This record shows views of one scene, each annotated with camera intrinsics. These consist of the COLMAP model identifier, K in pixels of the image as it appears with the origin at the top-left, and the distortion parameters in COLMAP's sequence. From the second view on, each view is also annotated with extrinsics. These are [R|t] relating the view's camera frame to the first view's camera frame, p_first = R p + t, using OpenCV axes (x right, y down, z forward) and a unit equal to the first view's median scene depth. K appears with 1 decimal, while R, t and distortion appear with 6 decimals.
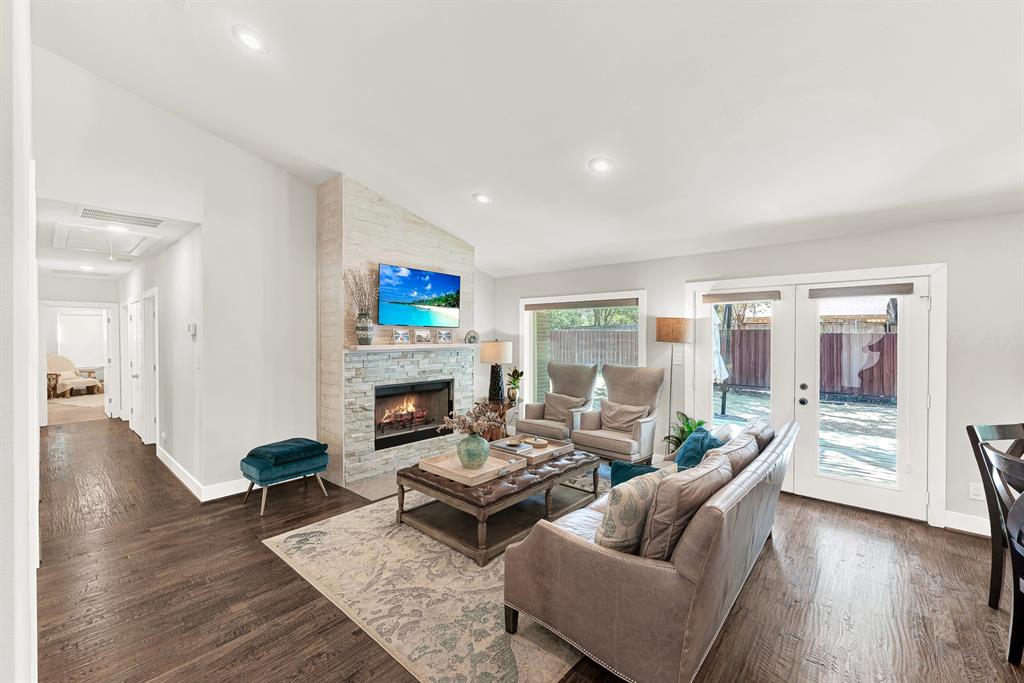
lens RADIAL K [[409.6, 0, 512.0], [0, 409.6, 341.5], [0, 0, 1]] dist [0.000510, 0.000048]
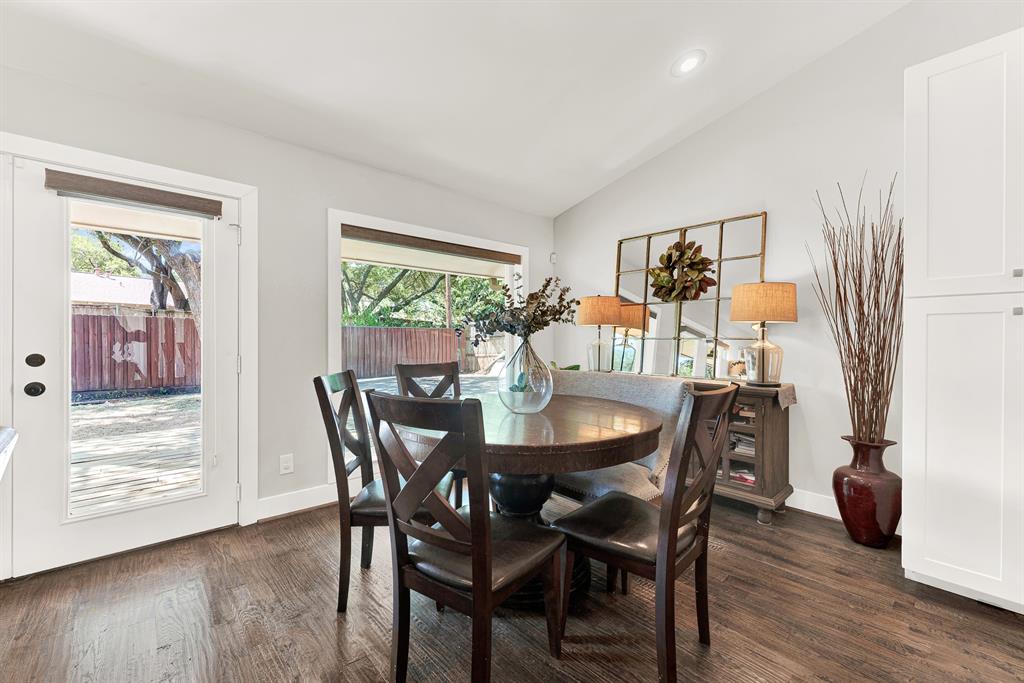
lens RADIAL K [[418.2, 0, 515.8], [0, 418.2, 338.7], [0, 0, 1]] dist [-0.000102, -0.000058]
pose [[0.105437, -0.003415, 0.994420, 0.207926], [0.002984, 0.999991, 0.003118, 0.067737], [-0.994422, 0.002639, 0.105446, 0.283403]]
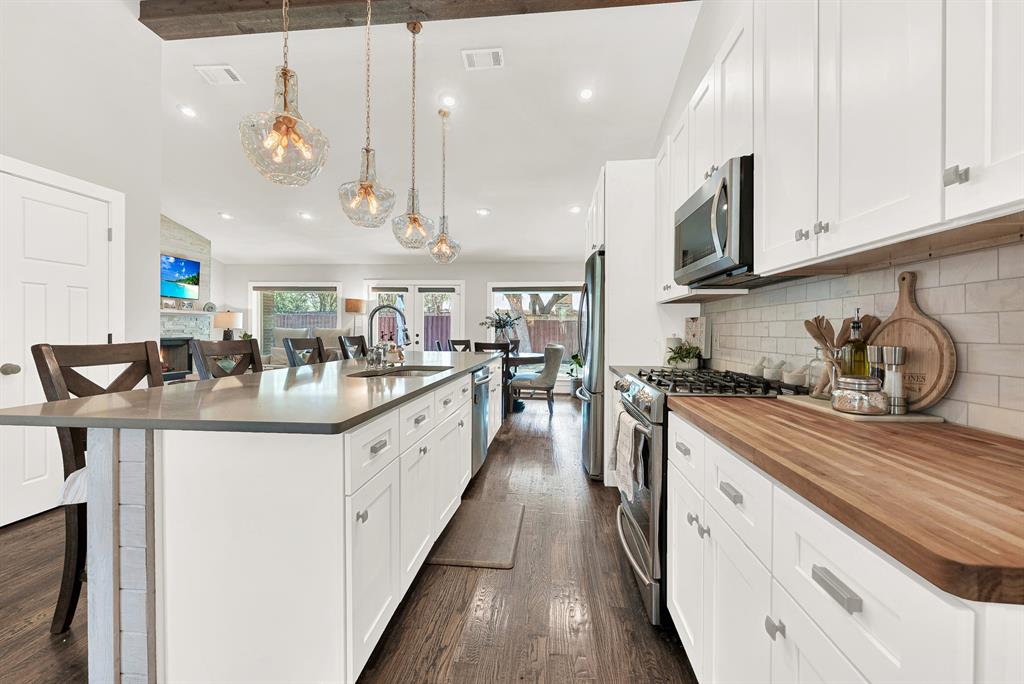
lens RADIAL K [[414.3, 0, 509.3], [0, 414.3, 333.8], [0, 0, 1]] dist [0.001414, -0.000003]
pose [[0.816359, 0.000692, 0.577545, -0.086057], [-0.002081, 0.999996, 0.001744, 0.078958], [-0.577541, -0.002626, 0.816357, -0.765827]]
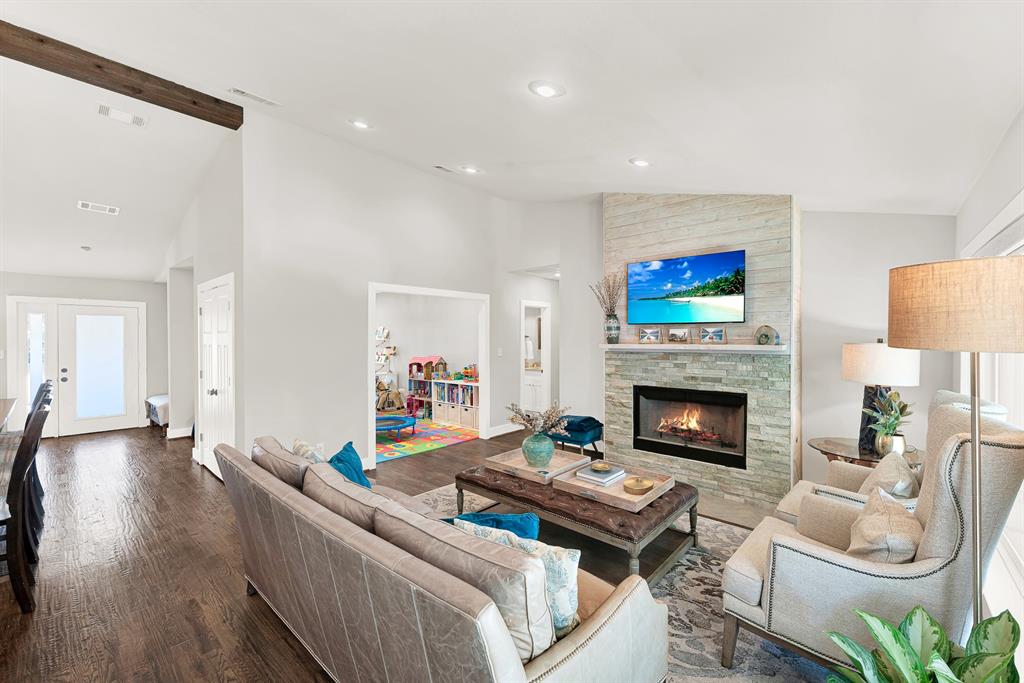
lens RADIAL K [[418.2, 0, 515.8], [0, 418.2, 338.7], [0, 0, 1]] dist [-0.000102, -0.000058]
pose [[-0.007321, 0.005326, -0.999959, 0.624337], [-0.002785, 0.999982, 0.005346, -0.008110], [0.999969, 0.002824, -0.007306, 0.645782]]
